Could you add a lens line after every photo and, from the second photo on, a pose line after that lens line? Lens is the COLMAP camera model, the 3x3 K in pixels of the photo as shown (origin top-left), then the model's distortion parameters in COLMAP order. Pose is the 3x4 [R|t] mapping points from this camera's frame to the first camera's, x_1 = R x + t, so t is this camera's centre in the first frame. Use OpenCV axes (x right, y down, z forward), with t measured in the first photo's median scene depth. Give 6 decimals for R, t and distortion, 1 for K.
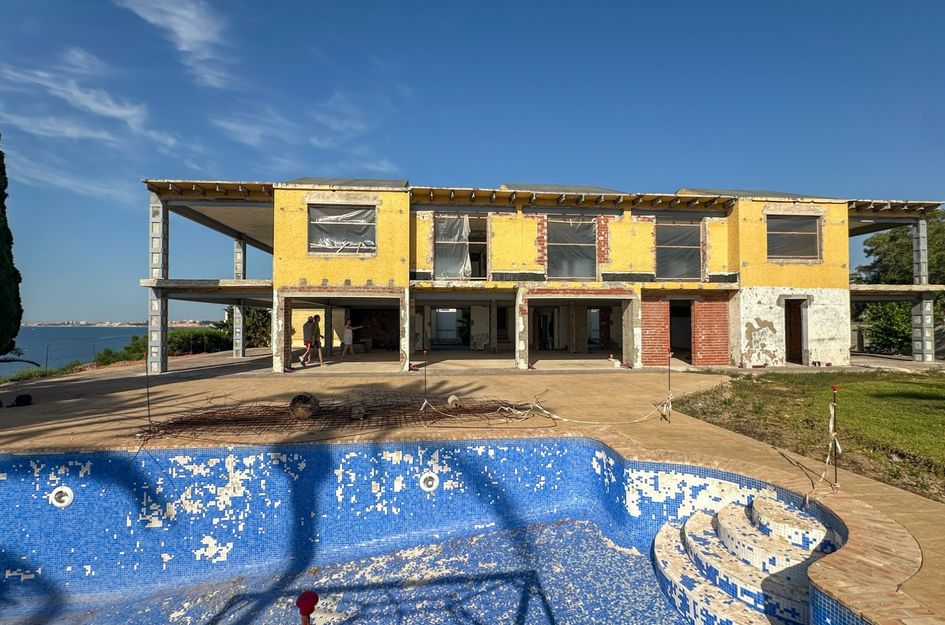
lens RADIAL K [[450.0, 0, 477.8], [0, 450.0, 311.5], [0, 0, 1]] dist [-0.000724, -0.000071]
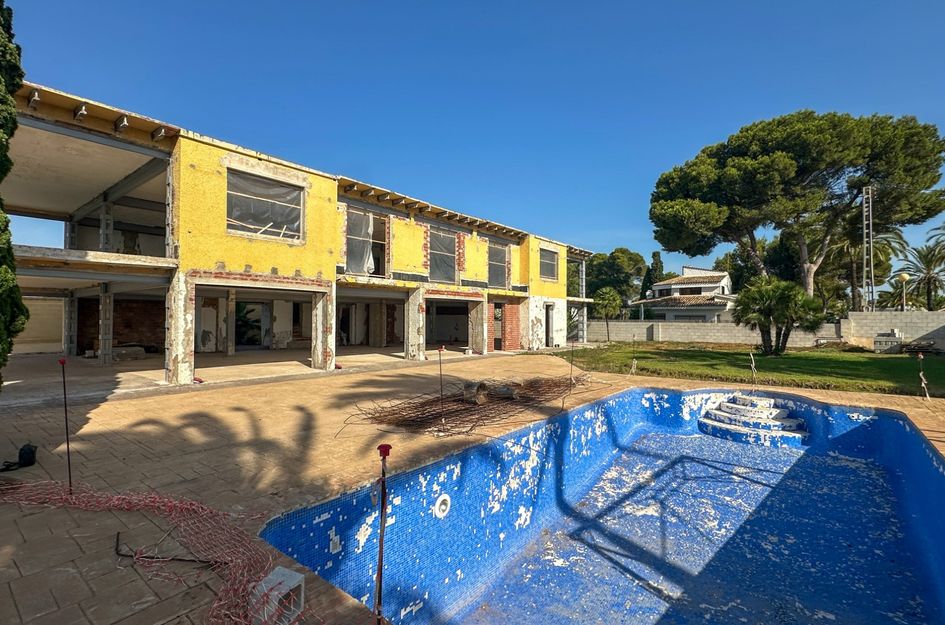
lens RADIAL K [[450.0, 0, 477.8], [0, 450.0, 311.5], [0, 0, 1]] dist [-0.000724, -0.000071]
pose [[0.681723, 0.016706, 0.731419, -0.628942], [-0.022019, 0.999755, -0.002312, 0.005431], [-0.731279, -0.014529, 0.681924, 0.130337]]
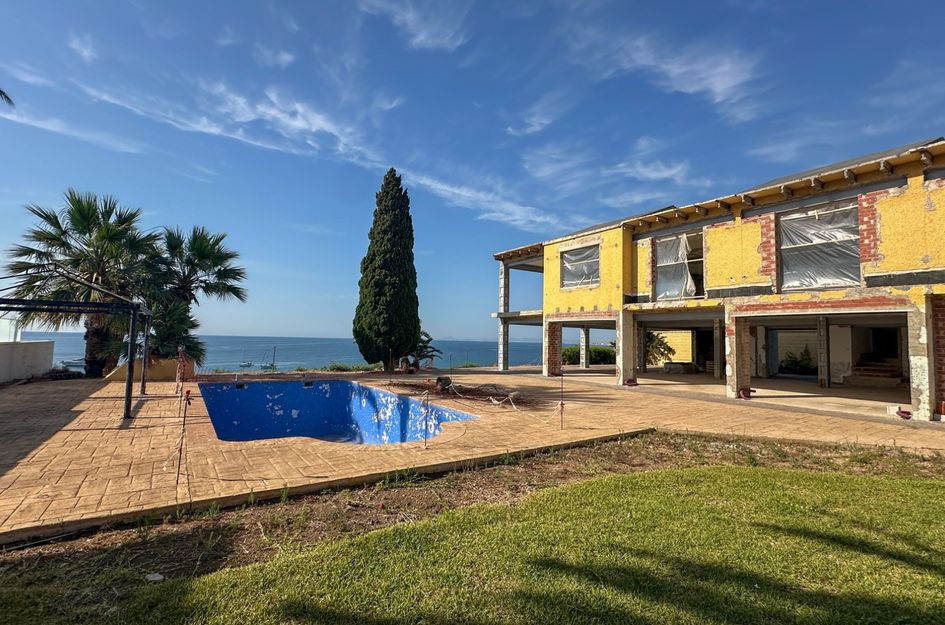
lens RADIAL K [[450.0, 0, 477.8], [0, 450.0, 311.5], [0, 0, 1]] dist [-0.000724, -0.000071]
pose [[0.459417, -0.044701, -0.887095, 0.655710], [-0.009272, 0.998437, -0.055114, 0.013907], [0.888172, 0.033545, 0.458284, 0.158288]]
